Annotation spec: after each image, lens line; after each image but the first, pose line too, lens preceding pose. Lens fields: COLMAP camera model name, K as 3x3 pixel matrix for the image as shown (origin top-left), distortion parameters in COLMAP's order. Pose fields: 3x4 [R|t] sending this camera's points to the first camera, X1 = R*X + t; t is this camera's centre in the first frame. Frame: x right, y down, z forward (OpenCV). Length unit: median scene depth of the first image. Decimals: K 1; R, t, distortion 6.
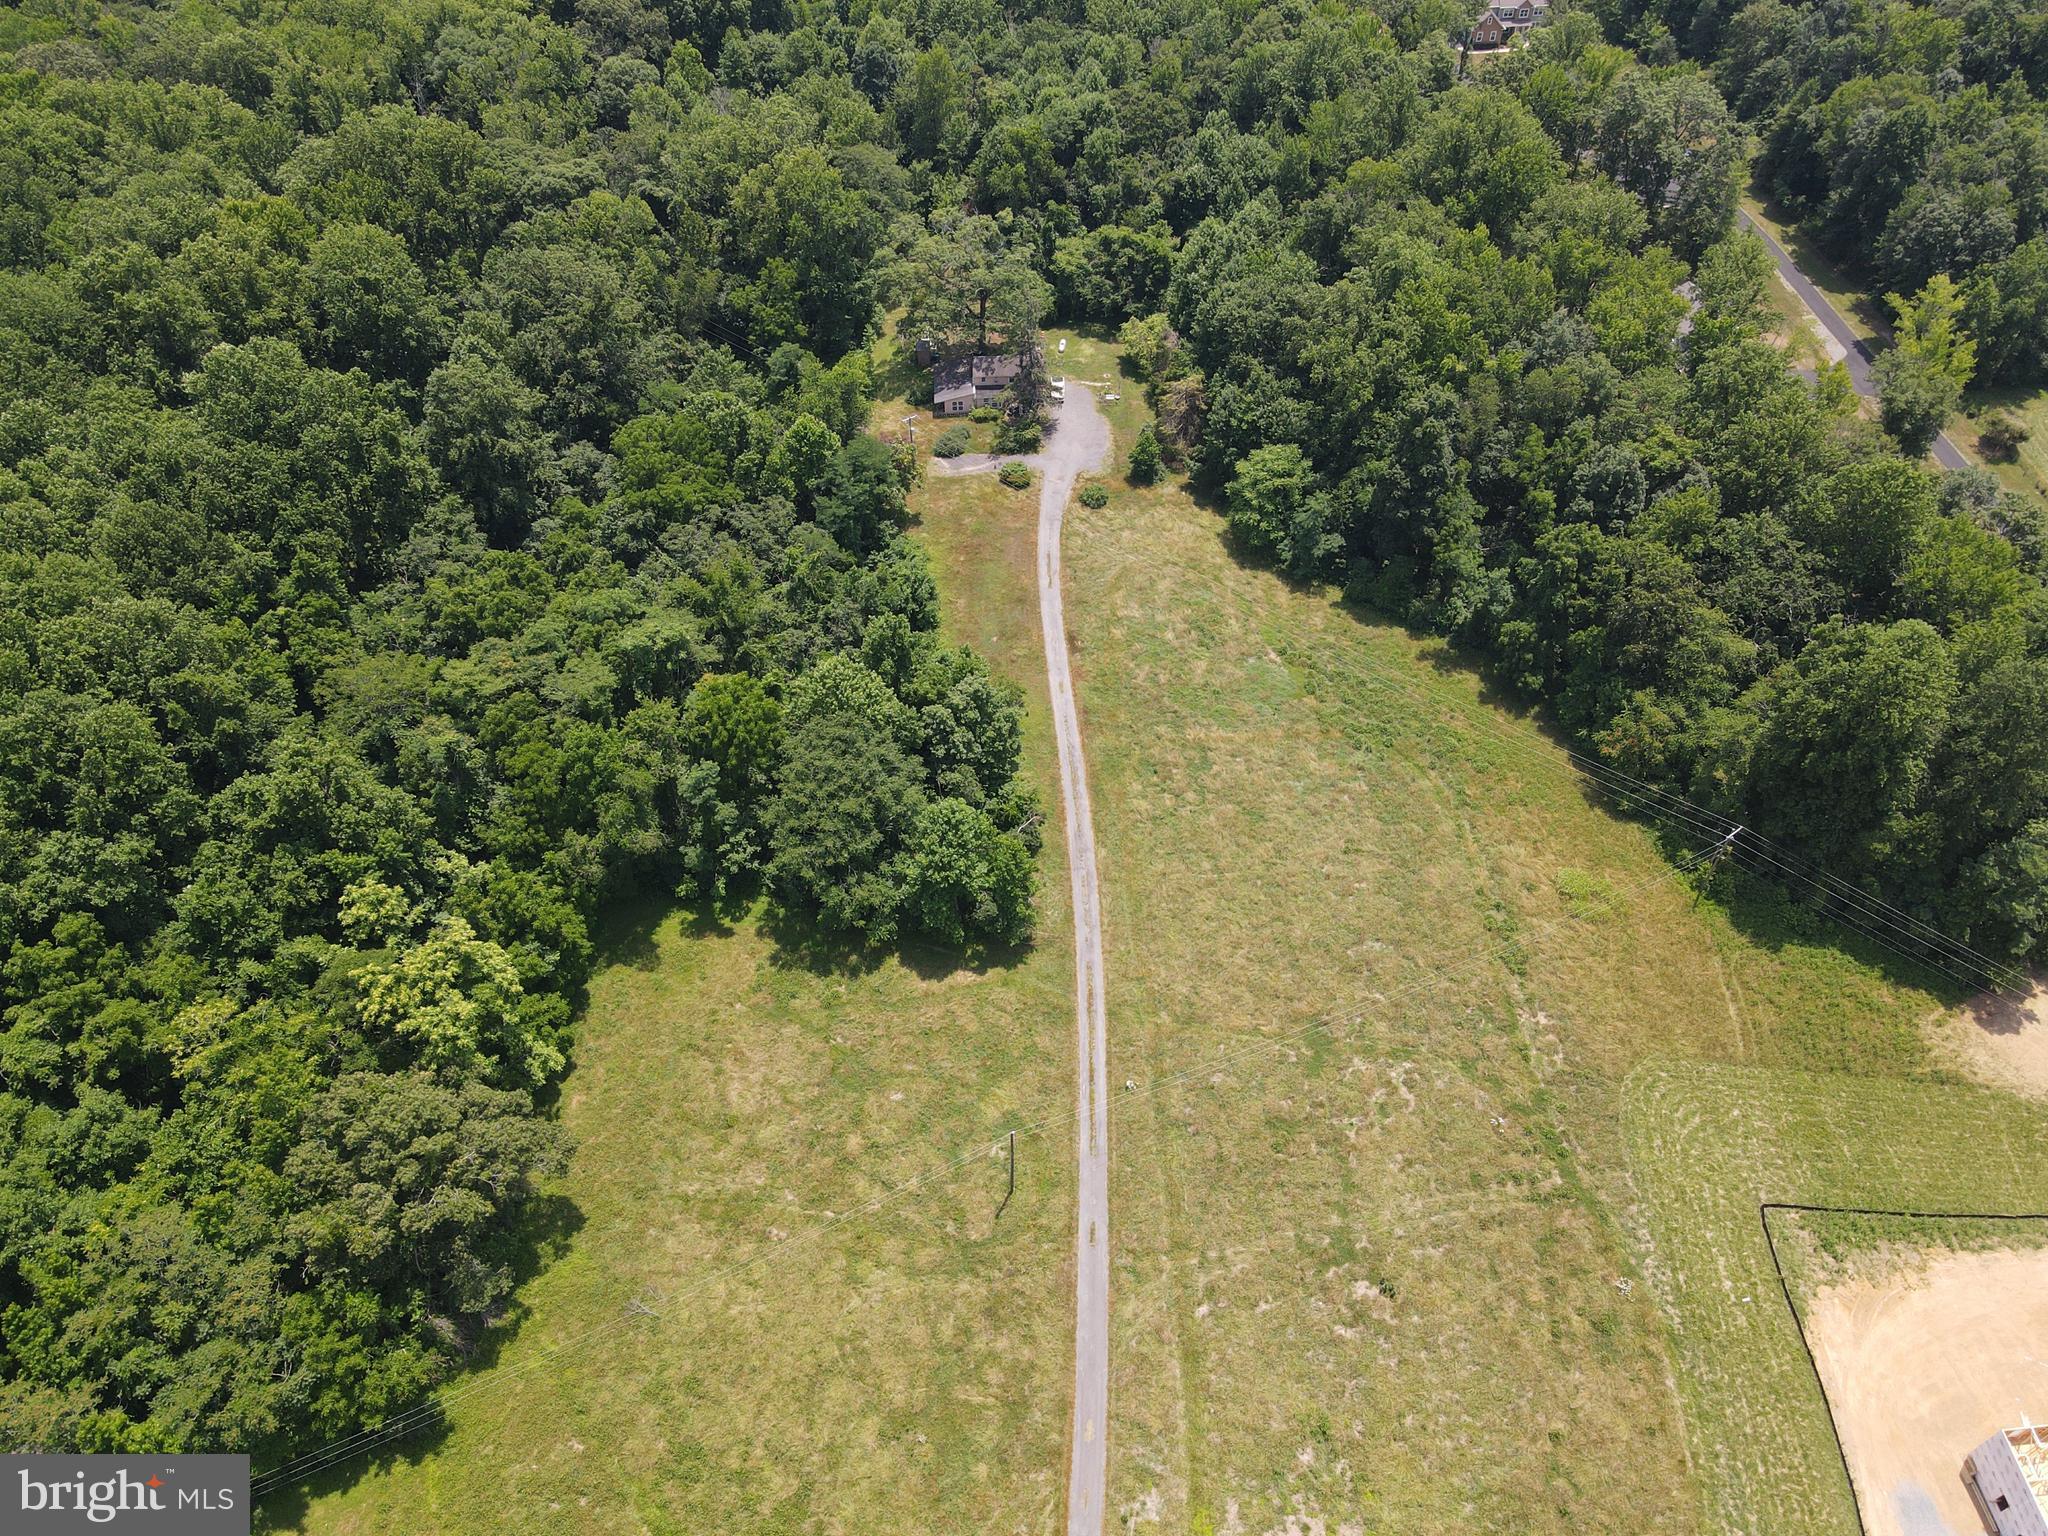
lens RADIAL K [[1490.3, 0, 1008.4], [0, 1490.3, 792.5], [0, 0, 1]] dist [-0.014175, 0.042692]
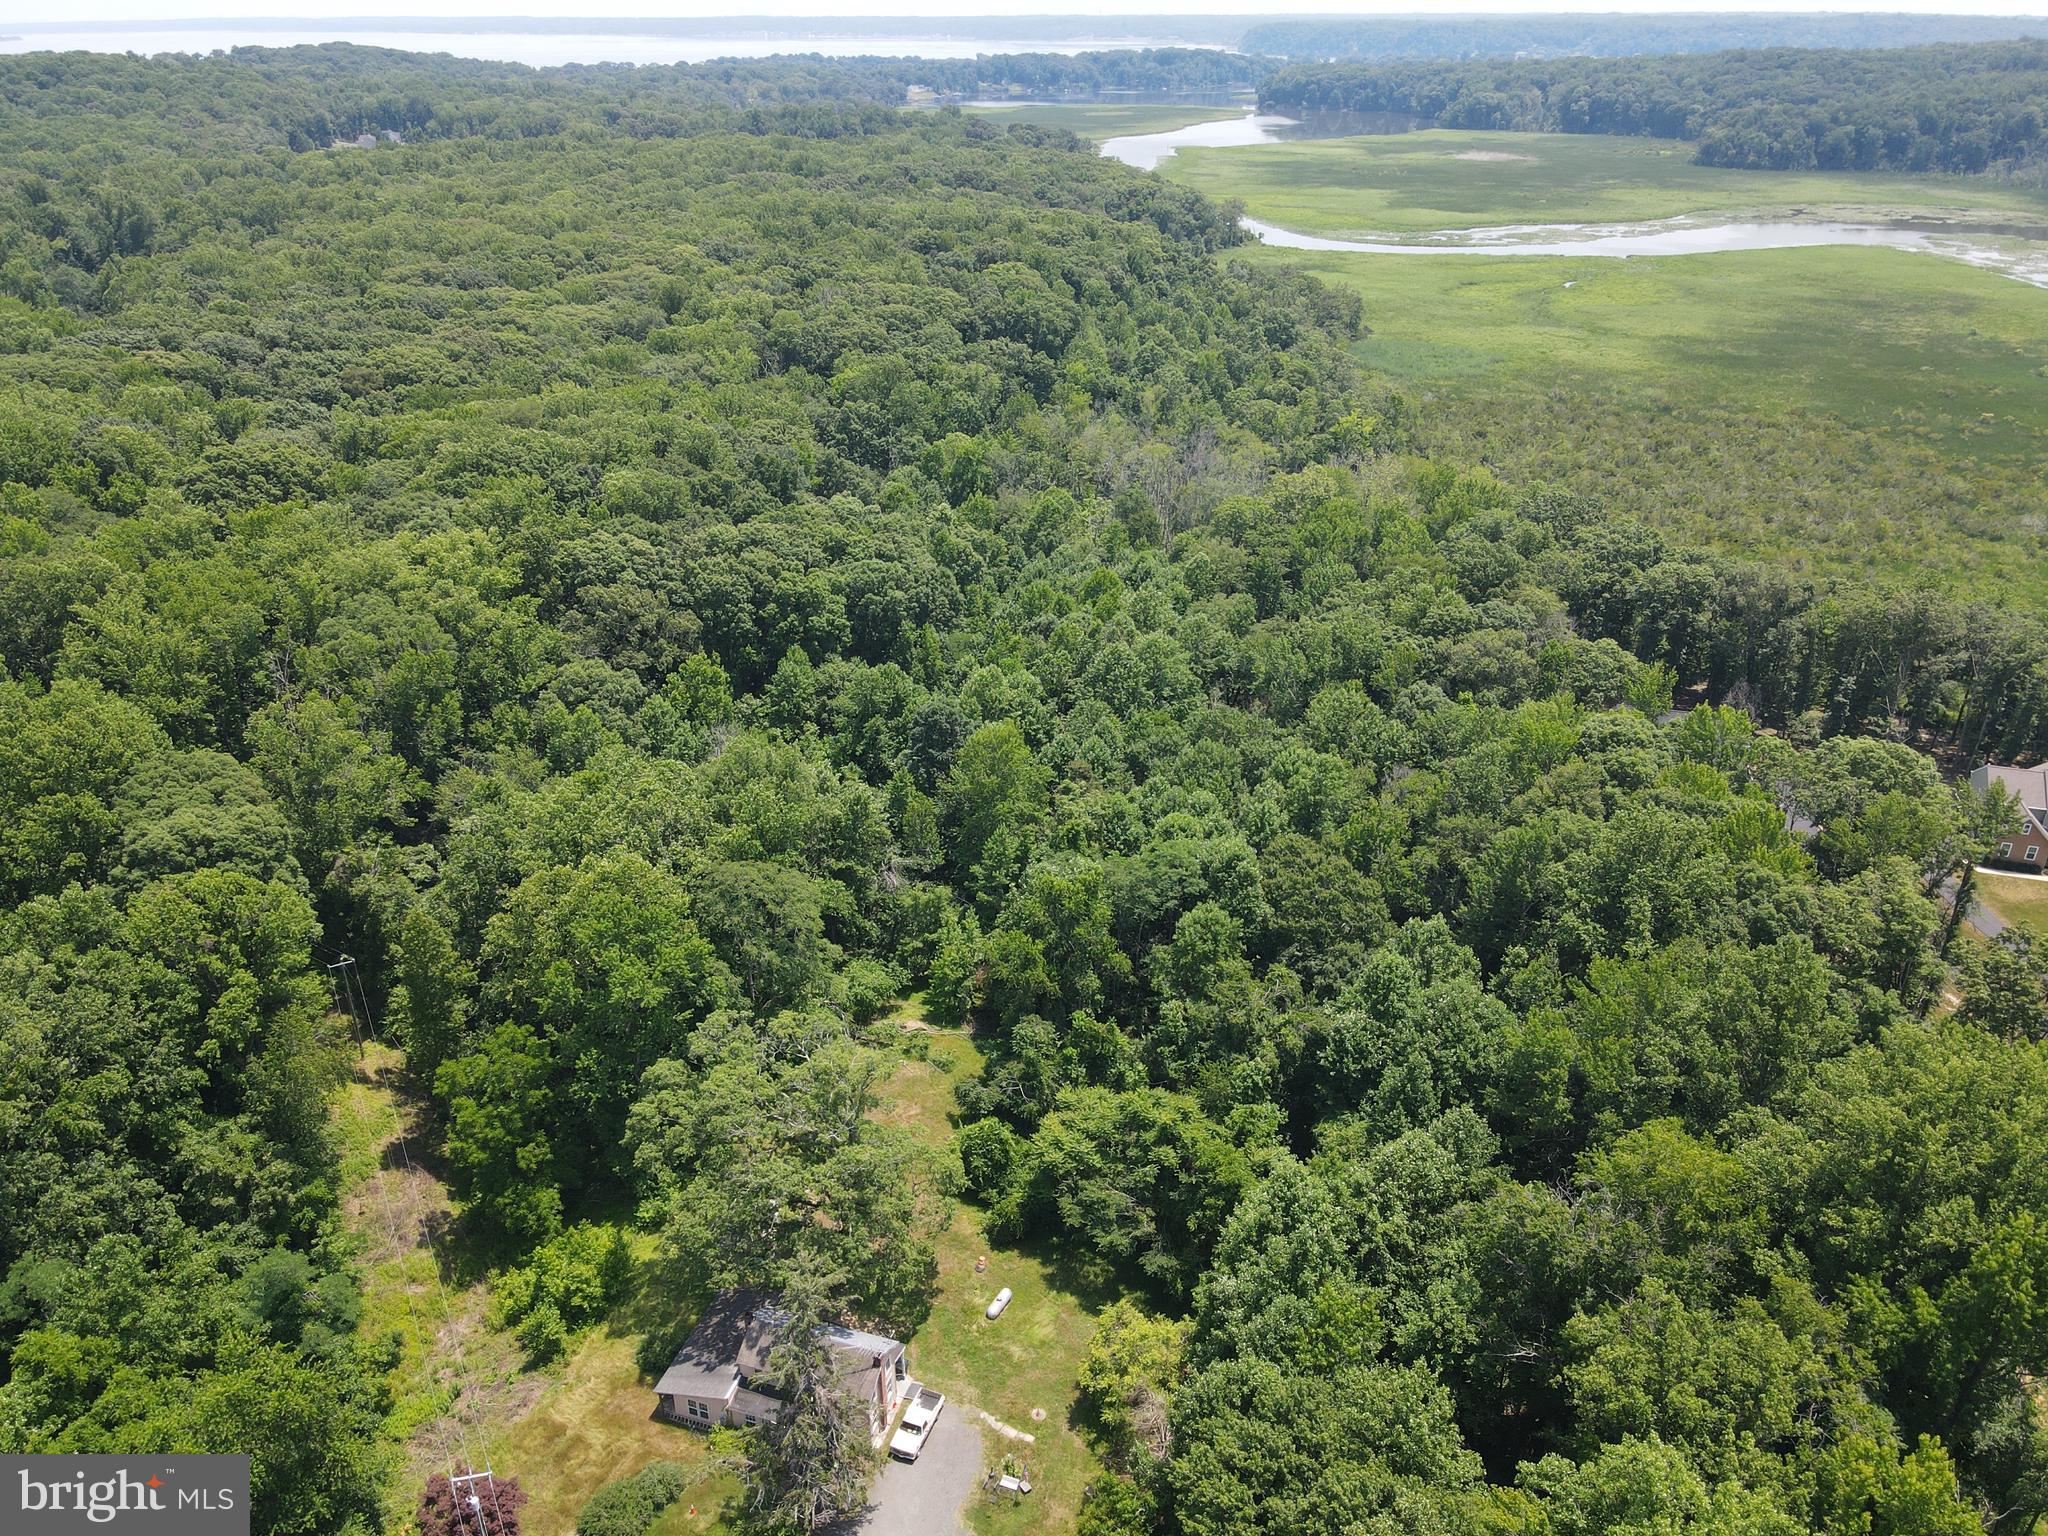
lens RADIAL K [[1500.9, 0, 1009.5], [0, 1500.9, 783.6], [0, 0, 1]] dist [0.004950, 0.018928]
pose [[0.934991, 0.176911, -0.307398, 0.204261], [-0.277832, 0.904069, -0.324760, -0.366711], [0.220456, 0.389053, 0.894448, 0.595607]]
